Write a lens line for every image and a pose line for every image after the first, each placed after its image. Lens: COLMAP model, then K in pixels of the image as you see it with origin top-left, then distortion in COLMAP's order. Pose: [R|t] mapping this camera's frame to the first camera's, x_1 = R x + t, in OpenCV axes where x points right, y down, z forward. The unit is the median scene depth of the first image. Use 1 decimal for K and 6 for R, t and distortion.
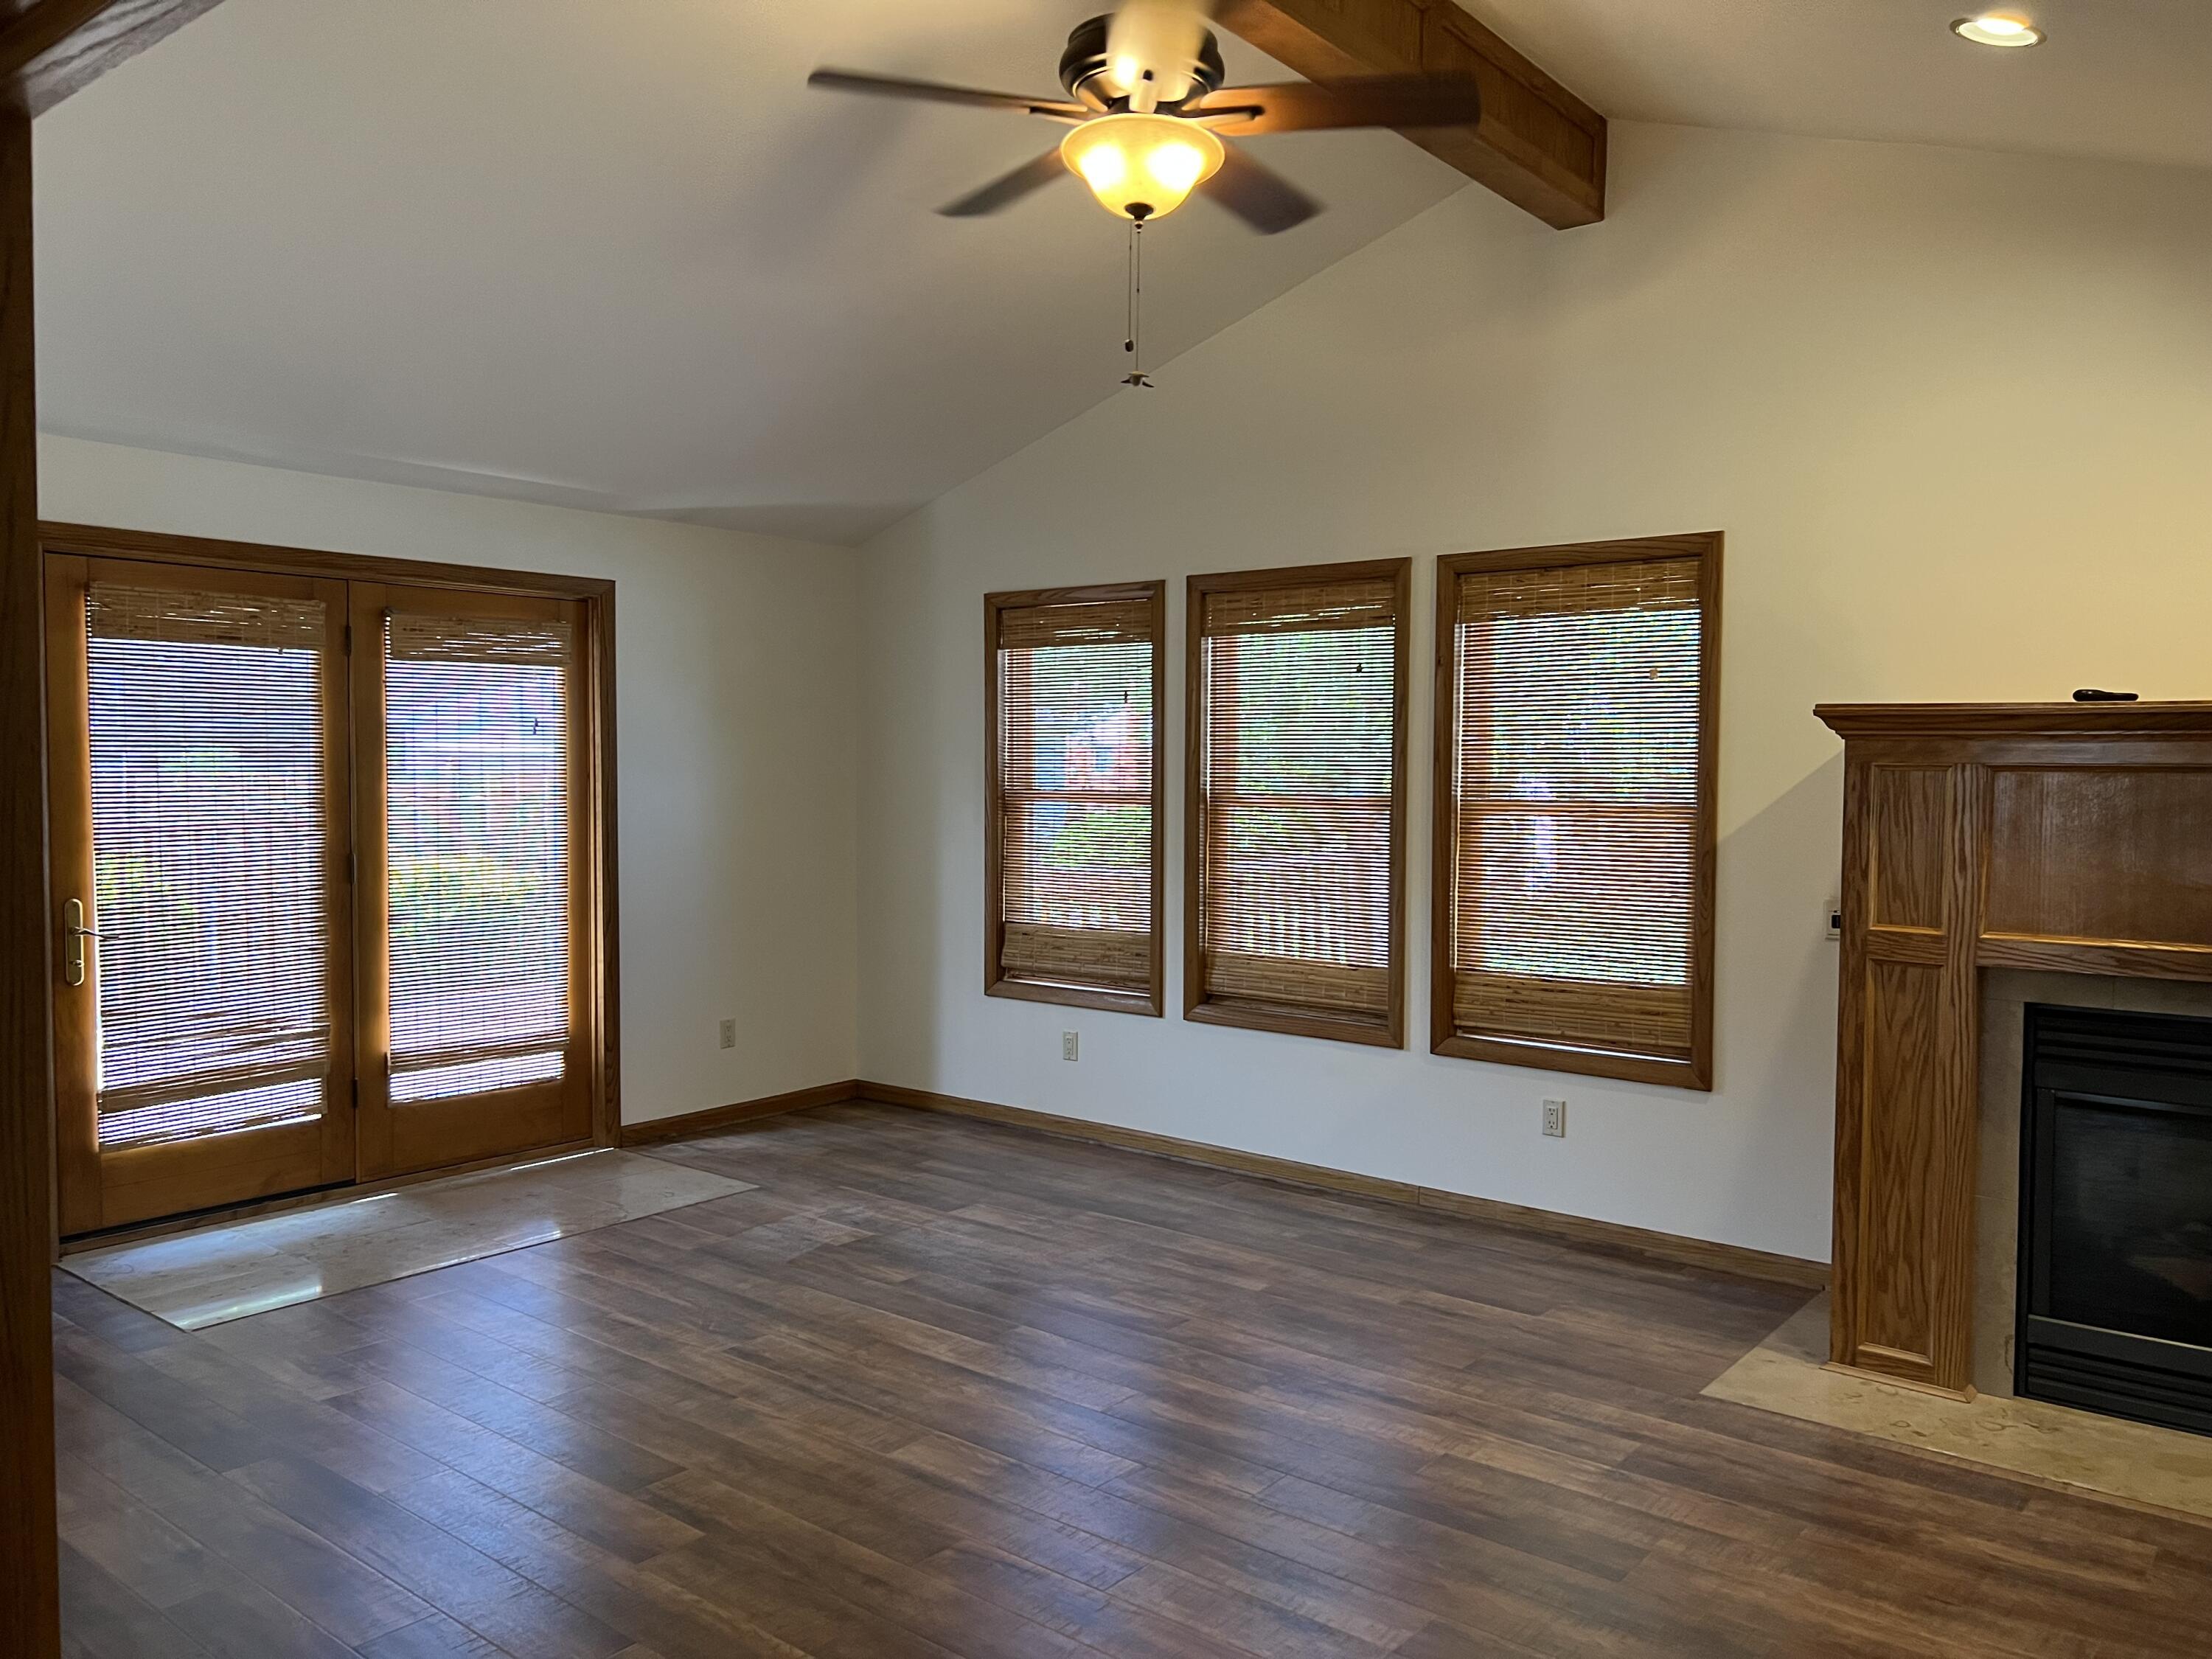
lens RADIAL K [[1664.5, 0, 1095.2], [0, 1664.5, 830.0], [0, 0, 1]] dist [0.060992, -0.068169]
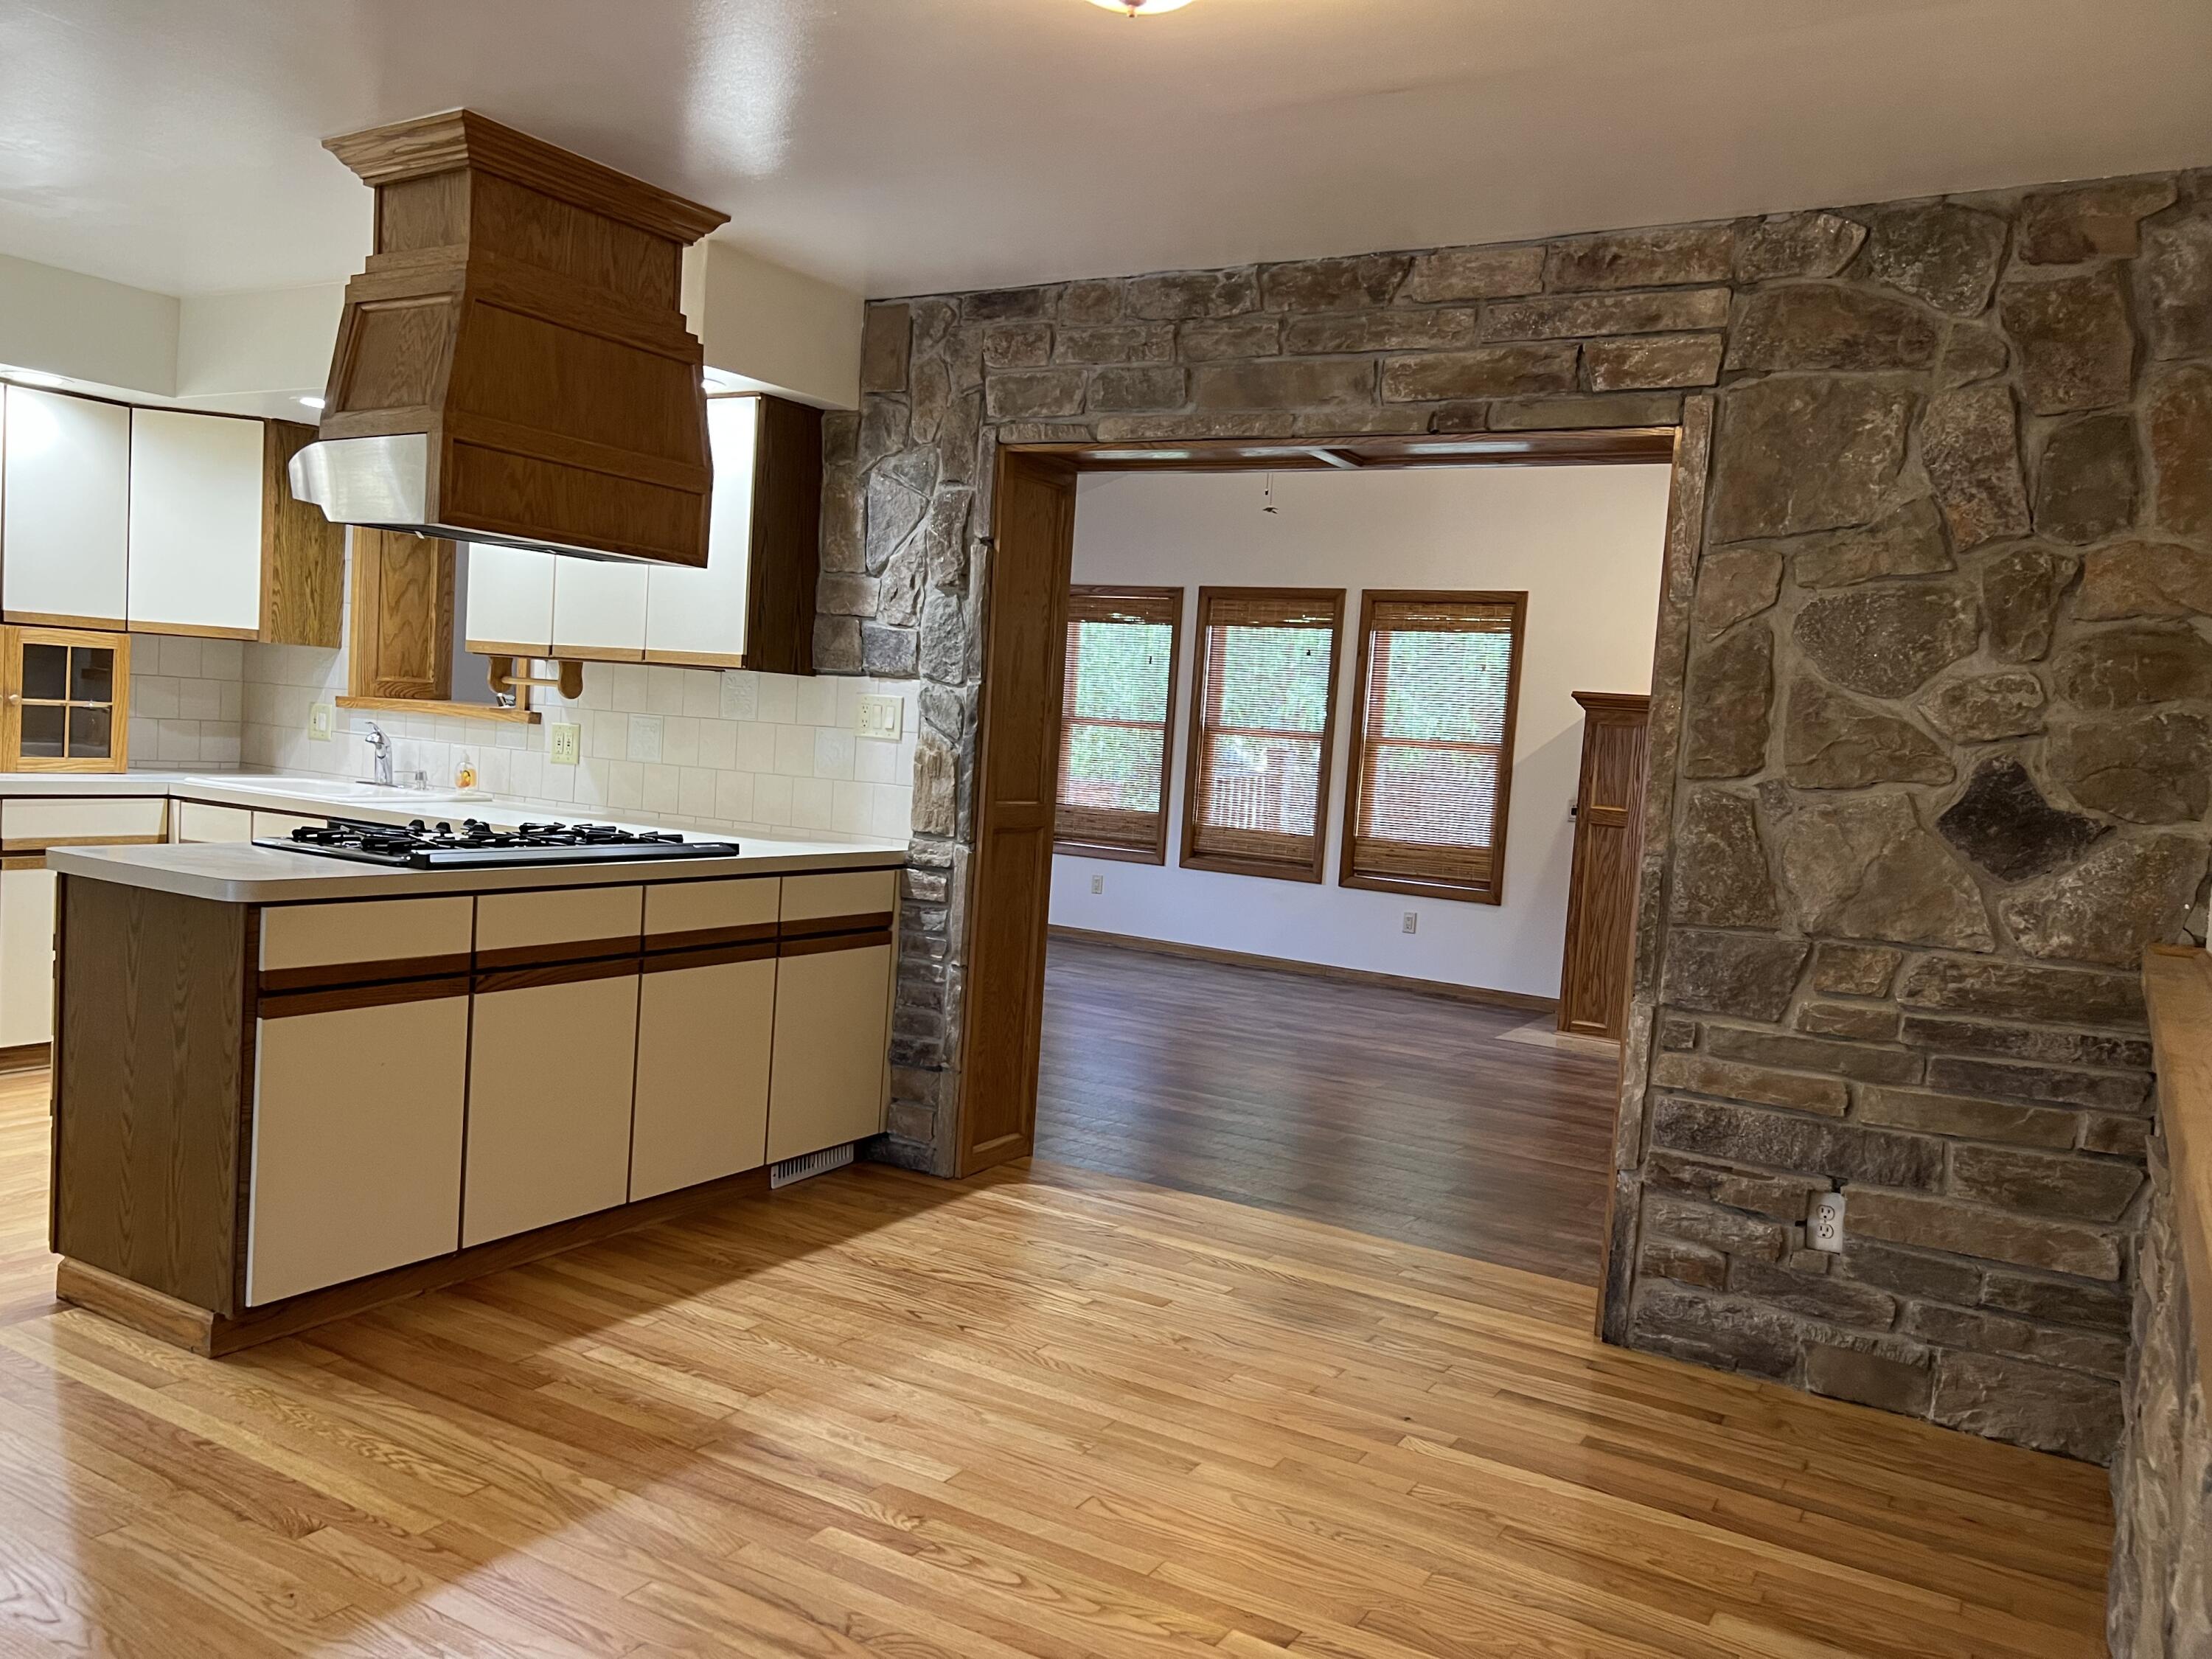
lens RADIAL K [[1664.3, 0, 1113.4], [0, 1664.3, 838.4], [0, 0, 1]] dist [0.060562, -0.067605]
pose [[0.986628, 0.051722, 0.154561, -0.339577], [-0.056607, 0.998021, 0.027368, 0.063128], [-0.152840, -0.035752, 0.987604, -0.735049]]
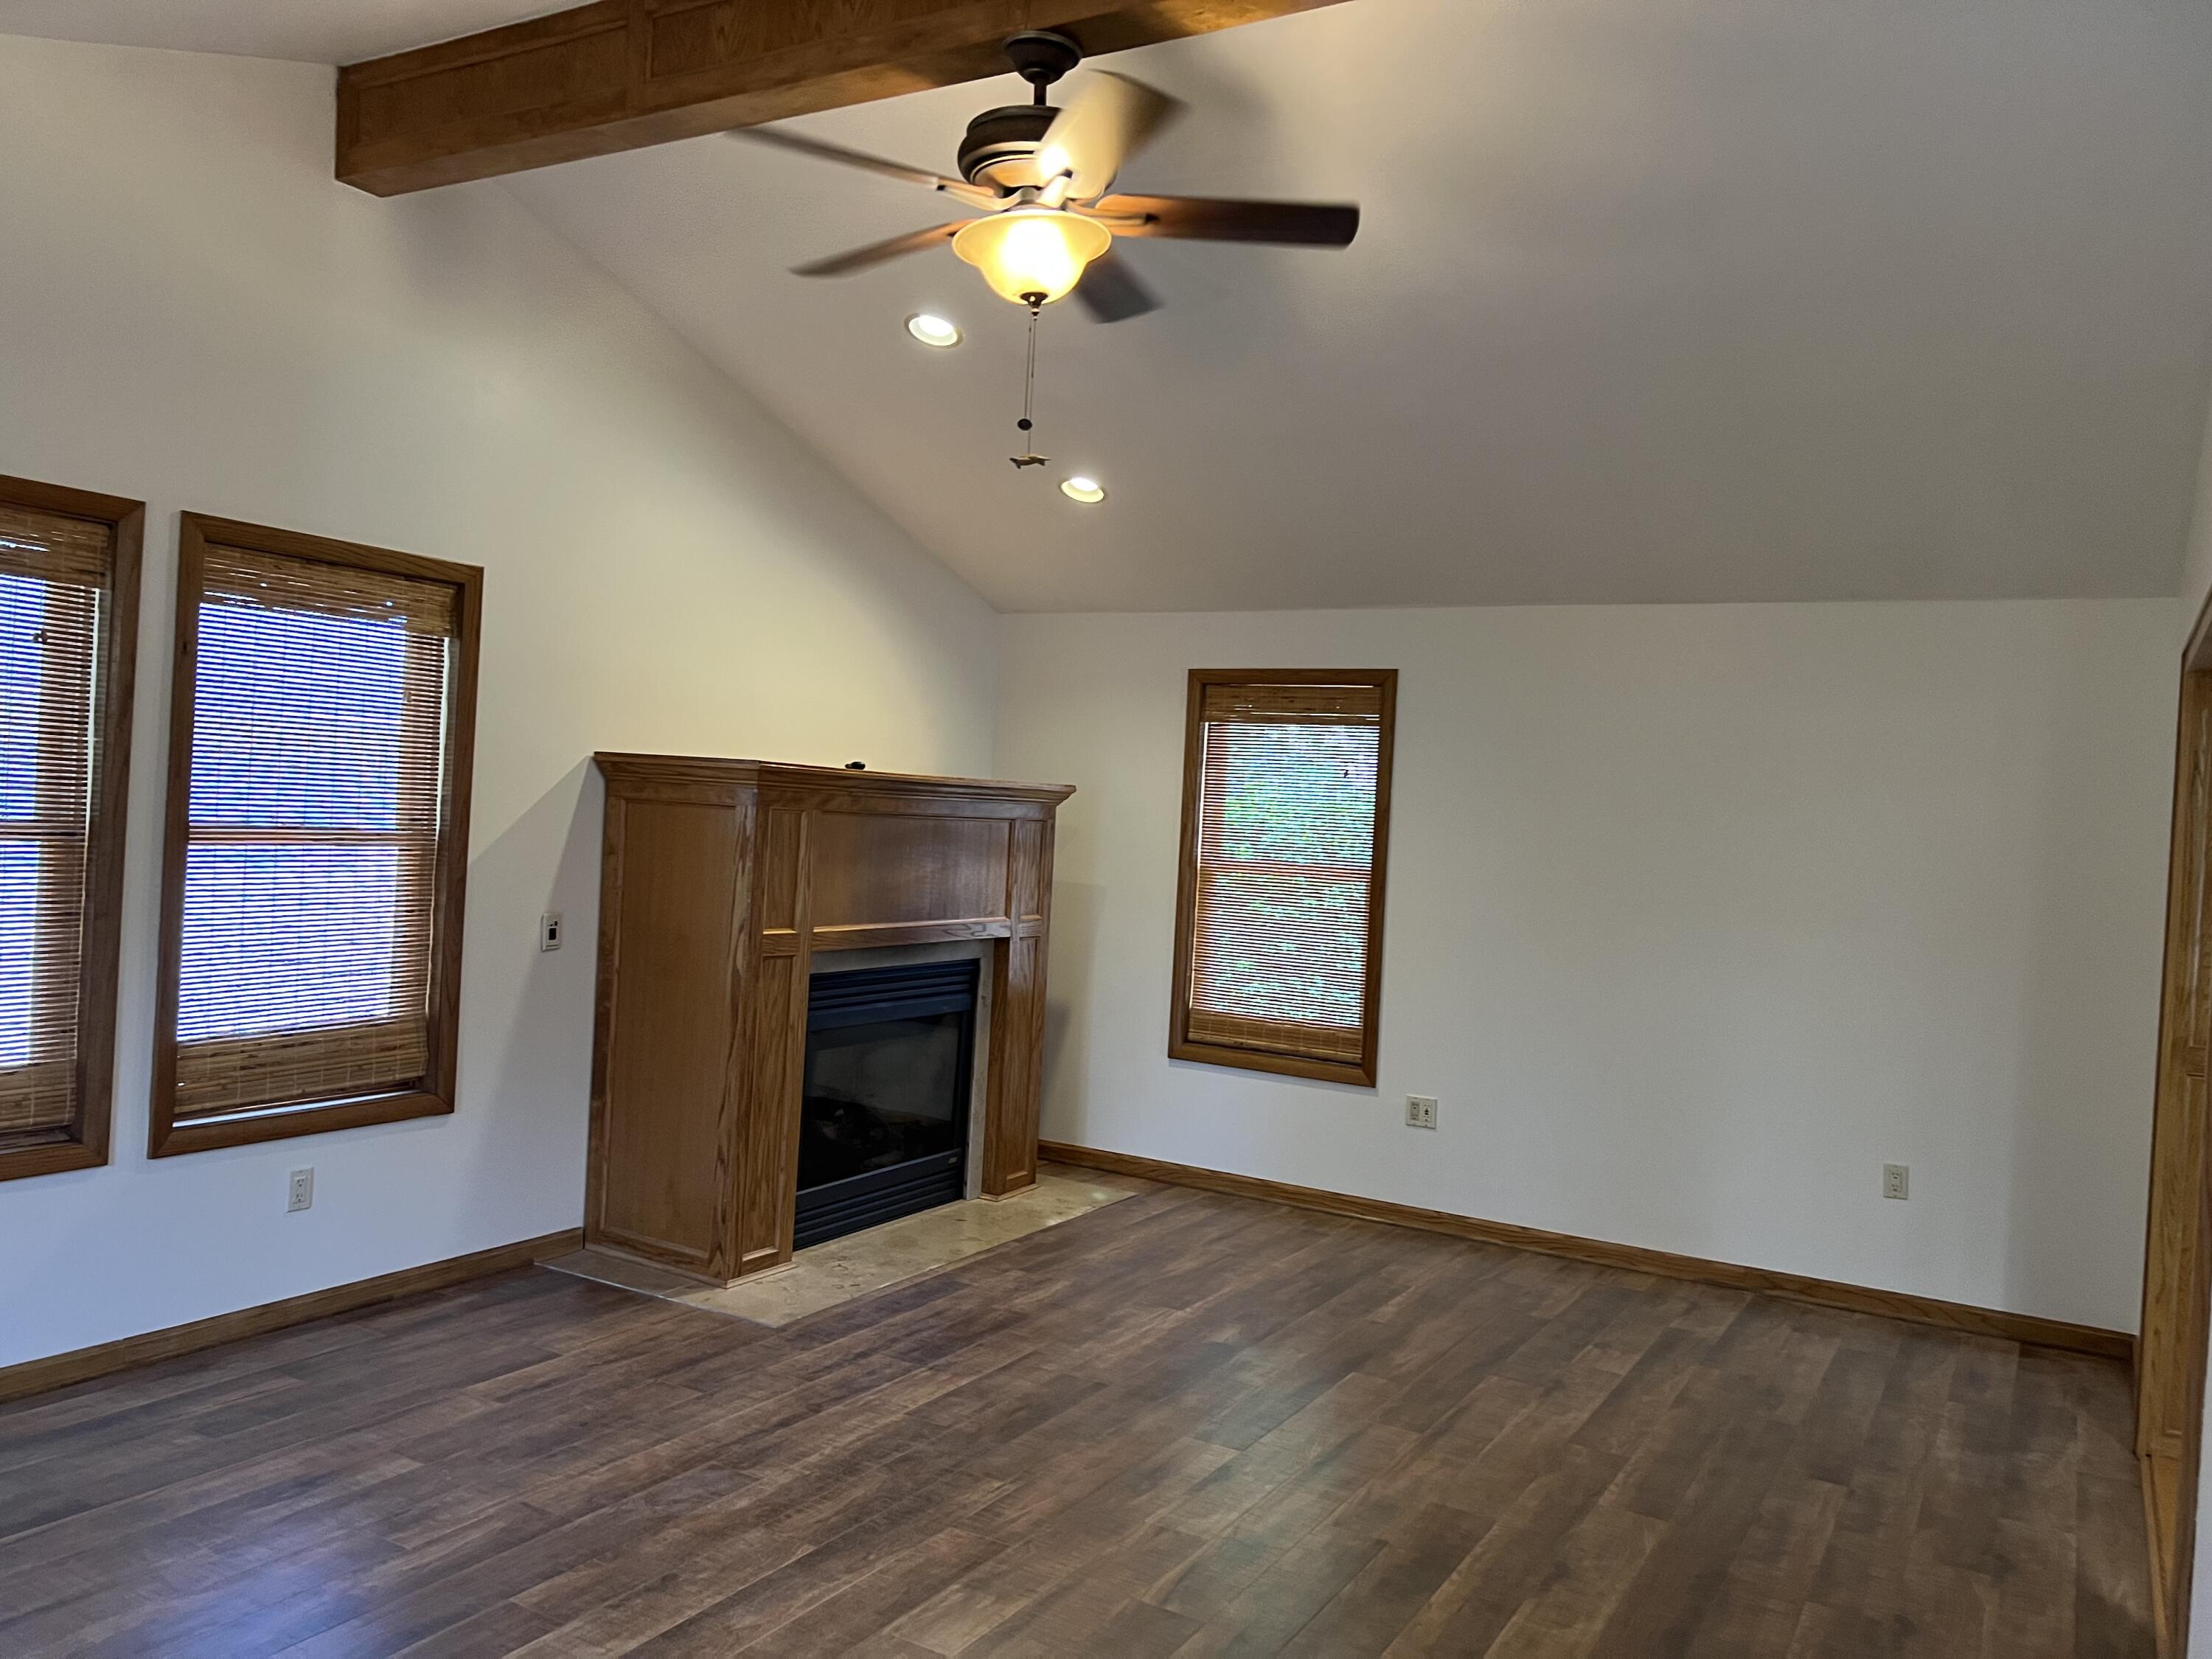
lens RADIAL K [[1664.5, 0, 1095.2], [0, 1664.5, 830.0], [0, 0, 1]] dist [0.060992, -0.068169]
pose [[-0.159430, -0.026843, 0.986844, -0.747378], [-0.015439, 0.999576, 0.024695, -0.050379], [-0.987089, -0.011299, -0.159777, 0.834961]]
